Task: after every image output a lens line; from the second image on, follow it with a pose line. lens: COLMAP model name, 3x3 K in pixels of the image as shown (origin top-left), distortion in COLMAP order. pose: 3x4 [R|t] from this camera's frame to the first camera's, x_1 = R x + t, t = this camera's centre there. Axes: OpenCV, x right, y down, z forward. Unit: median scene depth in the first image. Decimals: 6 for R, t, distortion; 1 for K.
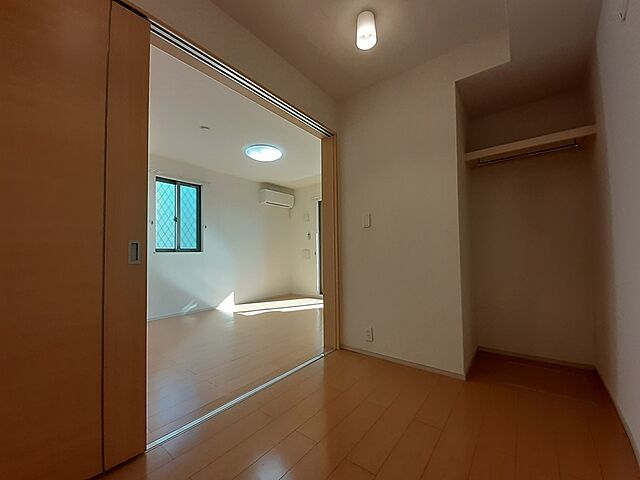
lens RADIAL K [[250.7, 0, 320.0], [0, 250.7, 240.0], [0, 0, 1]] dist [-0.000530, -0.000047]
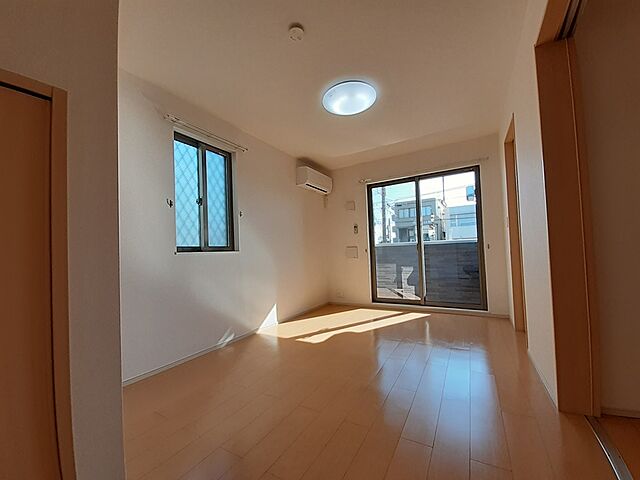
lens RADIAL K [[253.7, 0, 320.0], [0, 253.7, 240.0], [0, 0, 1]] dist [0.000078, 0.000012]
pose [[0.990253, -0.011623, 0.138796, -0.335094], [0.010590, 0.999910, 0.008182, 0.014254], [-0.138879, -0.006632, 0.990287, 0.285850]]
